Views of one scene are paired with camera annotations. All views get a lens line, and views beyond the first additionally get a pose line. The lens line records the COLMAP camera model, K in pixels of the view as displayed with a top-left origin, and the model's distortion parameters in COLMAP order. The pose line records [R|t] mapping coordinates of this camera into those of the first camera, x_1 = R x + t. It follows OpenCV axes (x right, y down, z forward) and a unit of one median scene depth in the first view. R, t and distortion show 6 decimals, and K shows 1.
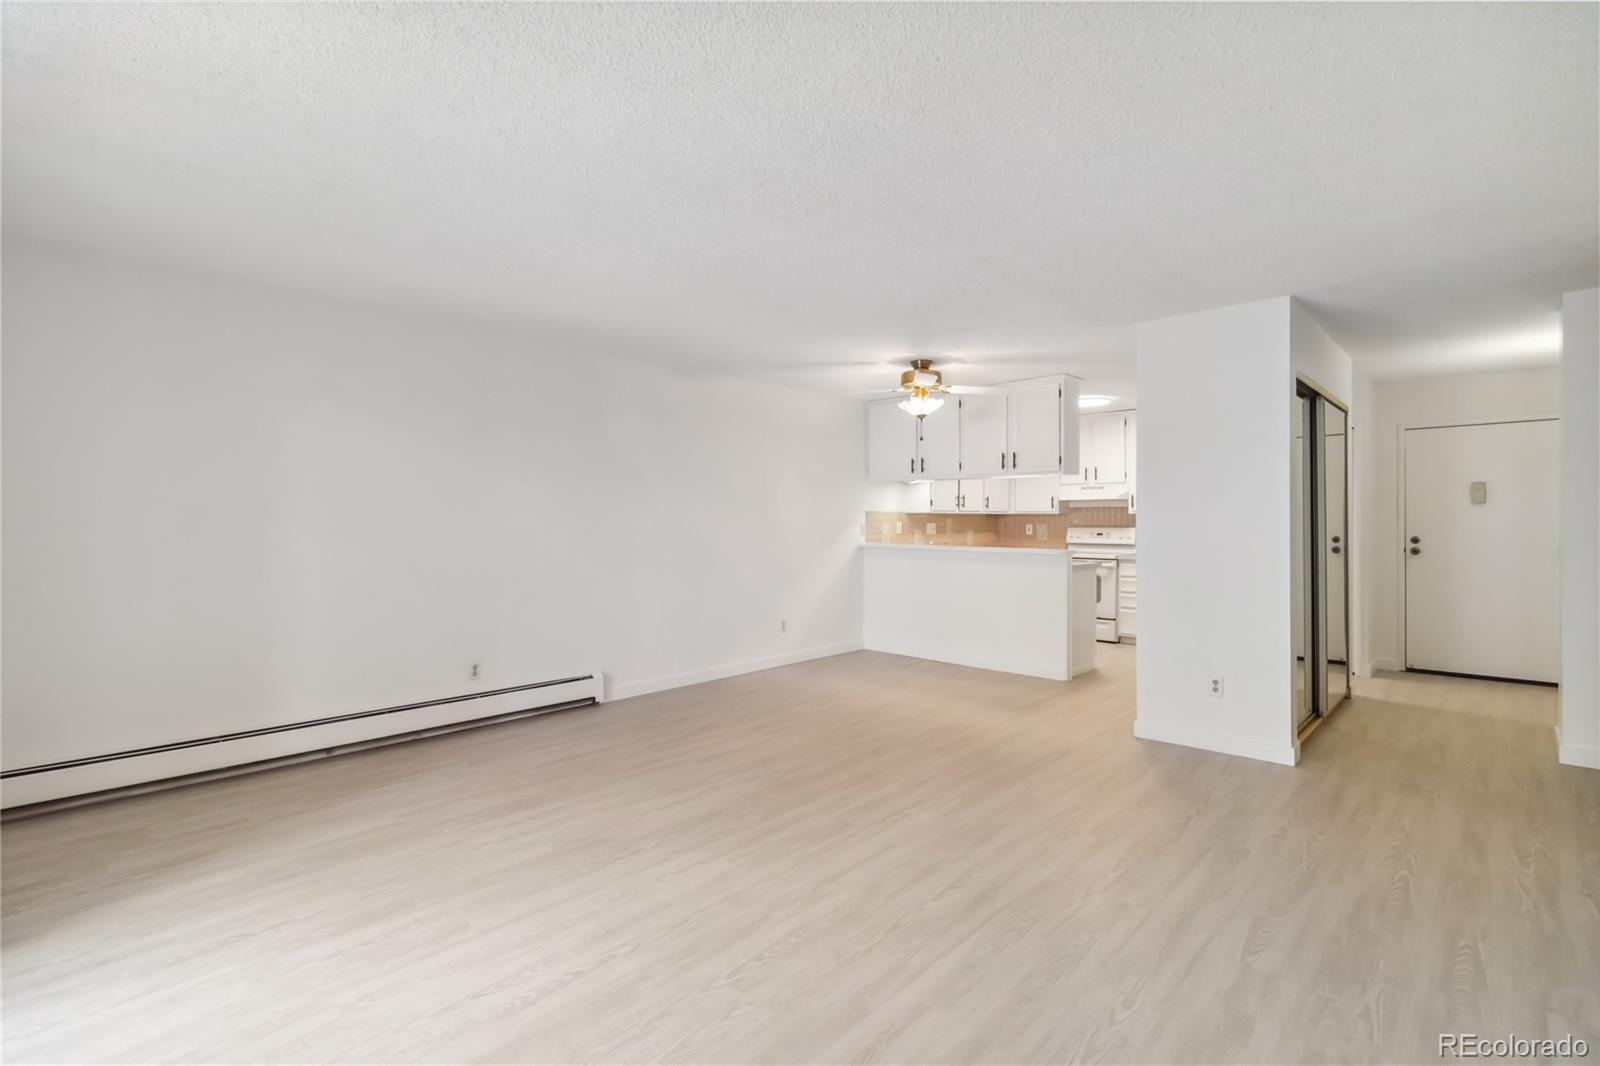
lens RADIAL K [[745.6, 0, 795.5], [0, 745.6, 534.4], [0, 0, 1]] dist [0.000437, -0.000858]
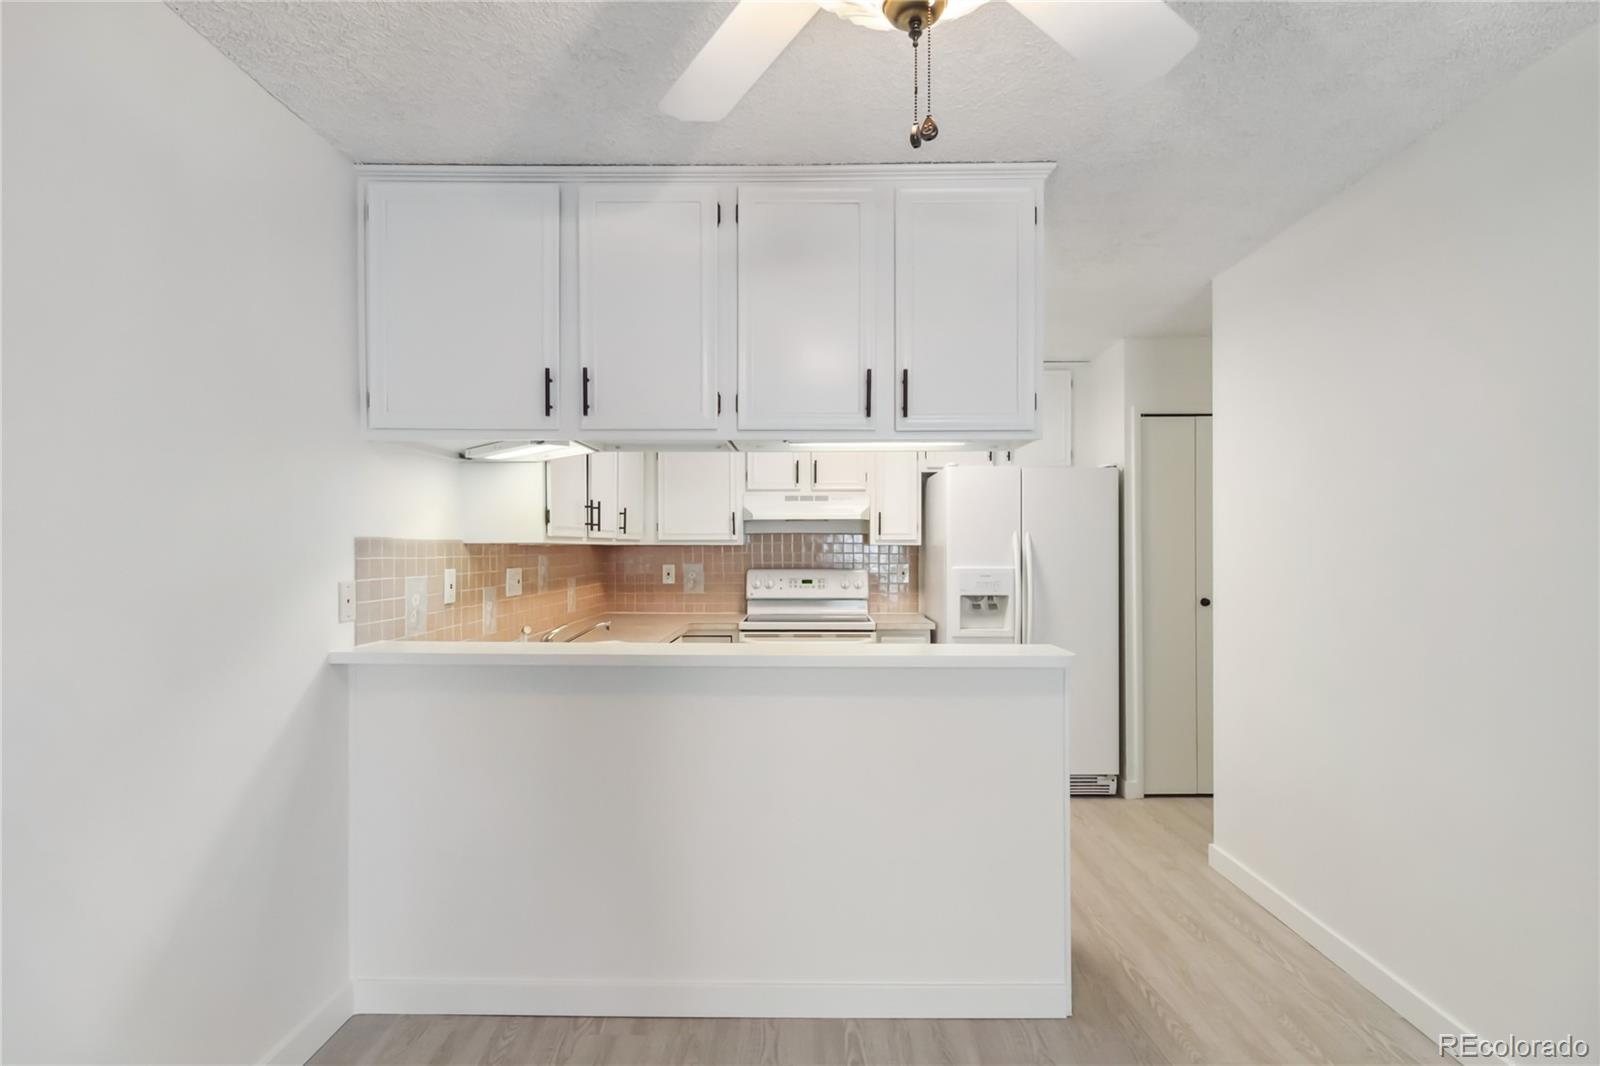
lens RADIAL K [[745.6, 0, 807.9], [0, 745.6, 545.4], [0, 0, 1]] dist [0.000437, -0.000858]
pose [[0.708697, 0.001224, 0.705512, 0.013030], [0.011403, 0.999848, -0.013189, -0.020083], [-0.705421, 0.017392, 0.708576, 0.603452]]
